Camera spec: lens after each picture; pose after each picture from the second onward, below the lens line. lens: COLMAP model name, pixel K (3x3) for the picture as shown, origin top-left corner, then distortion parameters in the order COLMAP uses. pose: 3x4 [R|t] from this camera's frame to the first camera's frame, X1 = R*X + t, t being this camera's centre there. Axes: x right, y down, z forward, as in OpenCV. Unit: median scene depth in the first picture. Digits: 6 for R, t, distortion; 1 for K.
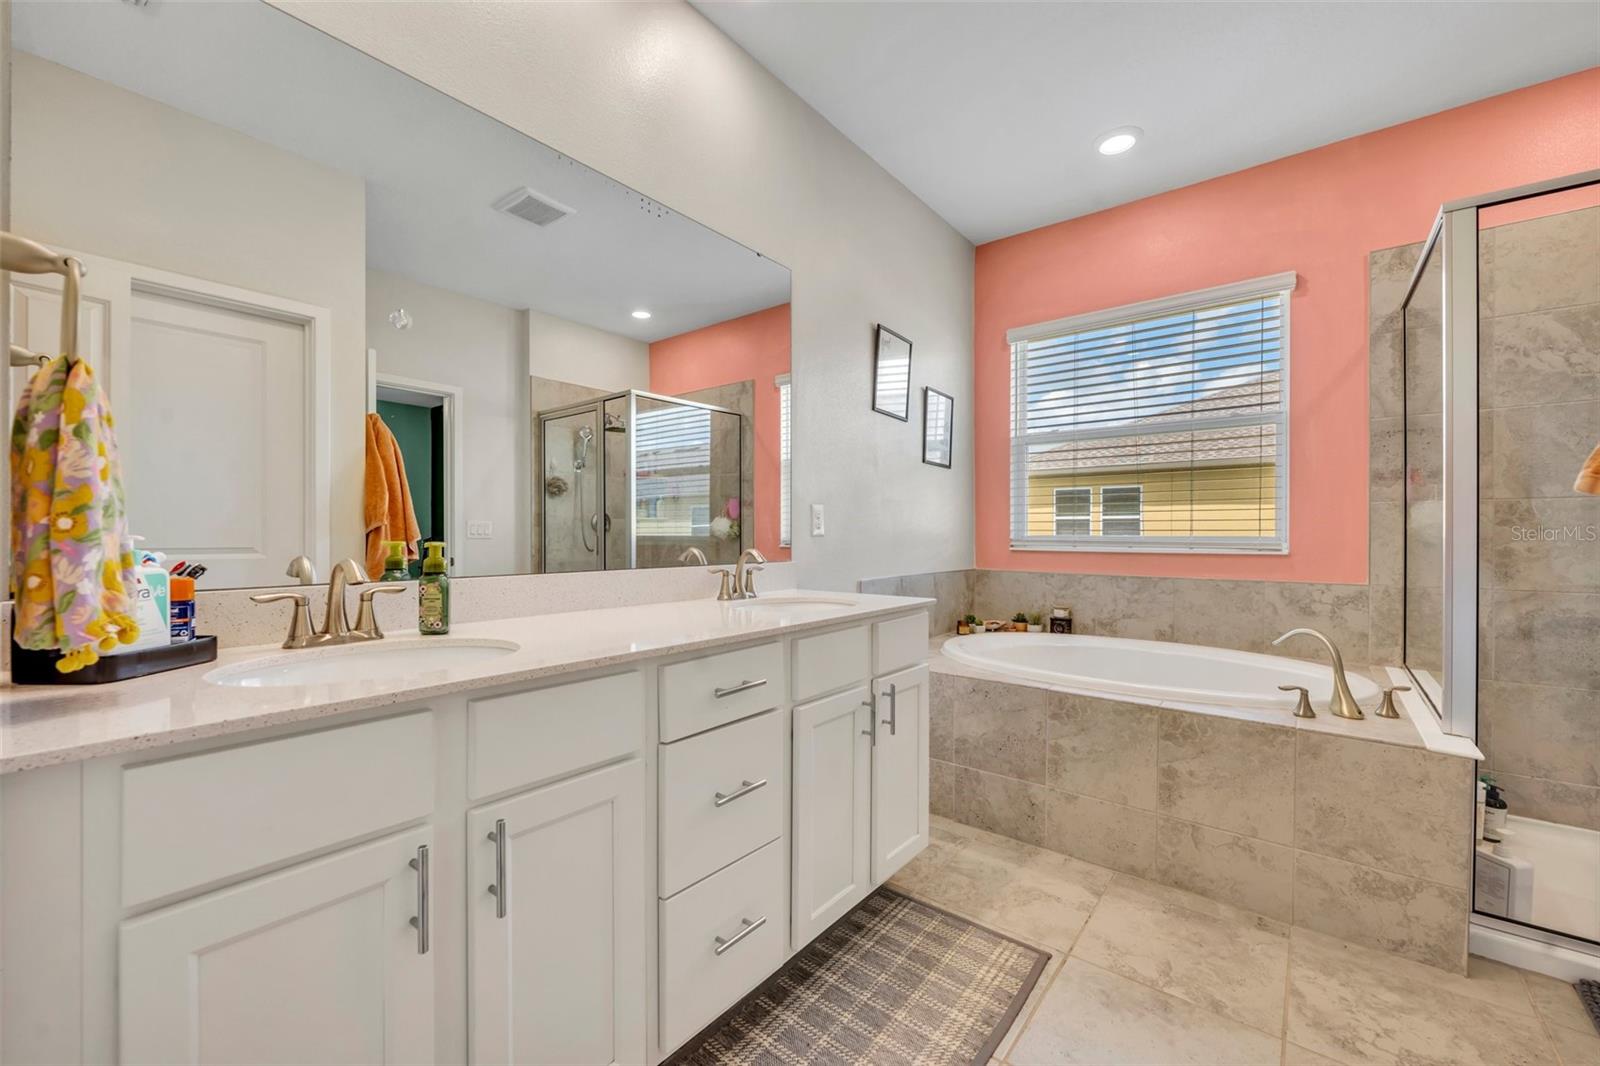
lens RADIAL K [[647.2, 0, 783.7], [0, 647.2, 527.8], [0, 0, 1]] dist [-0.001375, -0.000055]
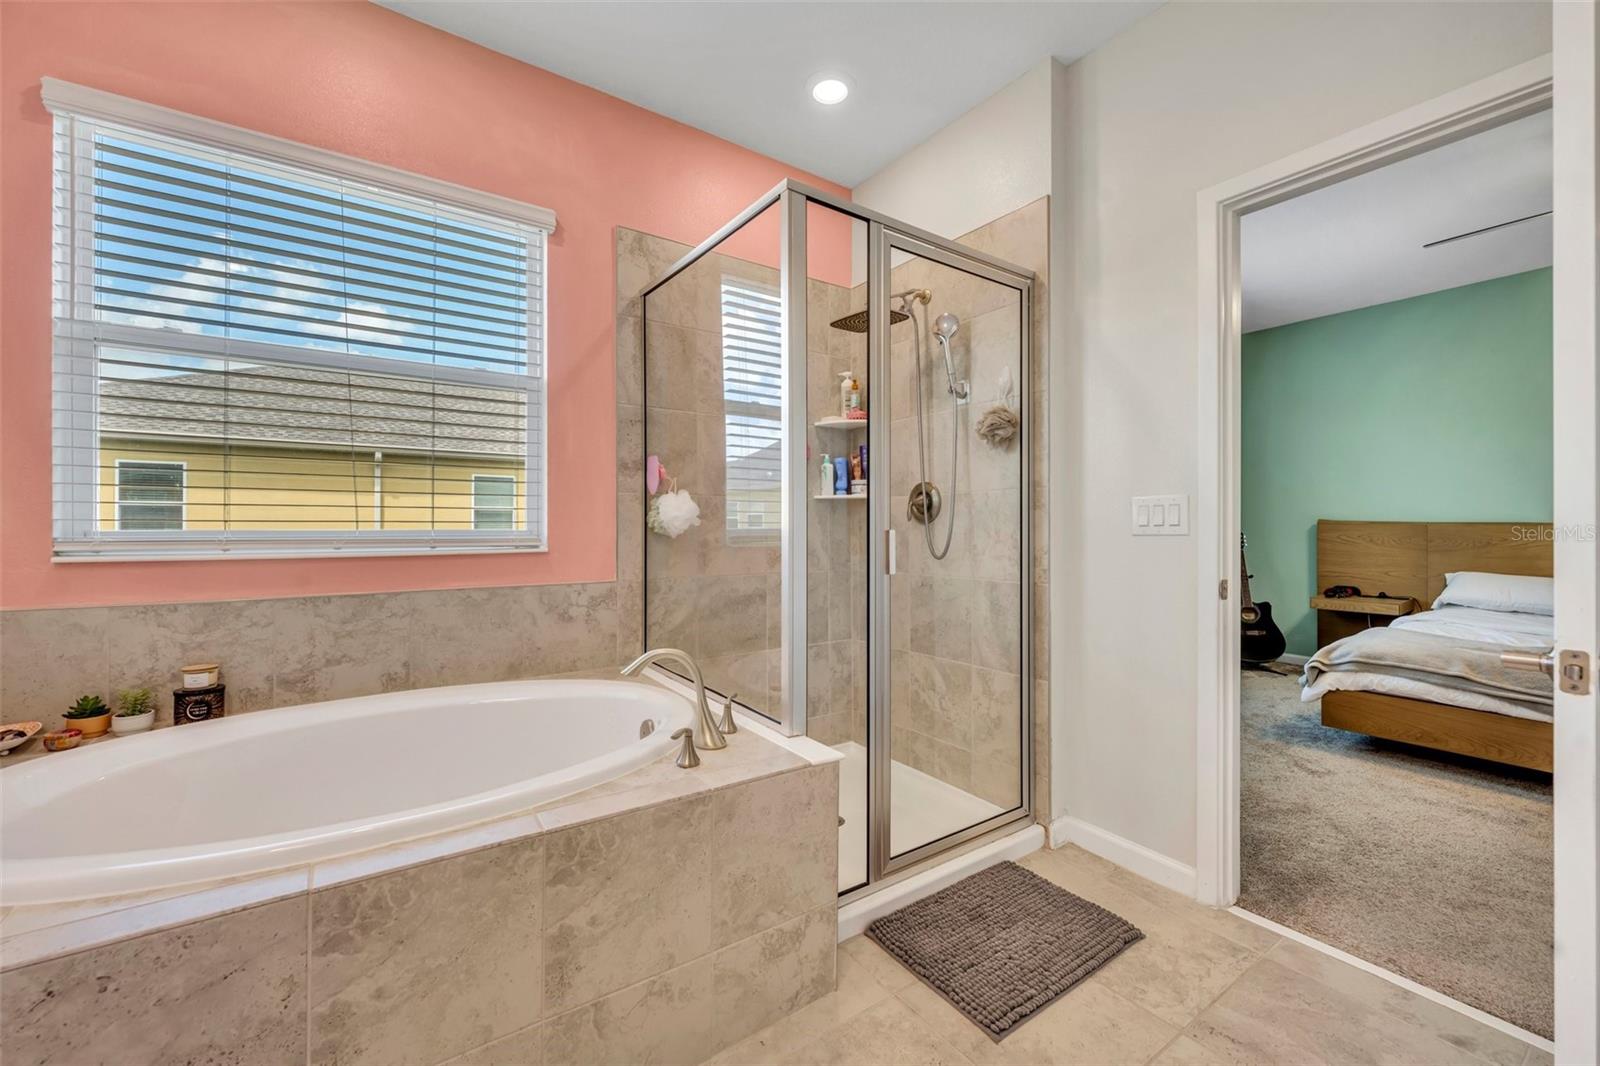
lens RADIAL K [[647.2, 0, 783.7], [0, 647.2, 527.8], [0, 0, 1]] dist [-0.001375, -0.000055]
pose [[0.276395, -0.003931, 0.961036, 0.068944], [-0.008678, 0.999941, 0.006586, 0.002786], [-0.961005, -0.010161, 0.276345, 0.478733]]
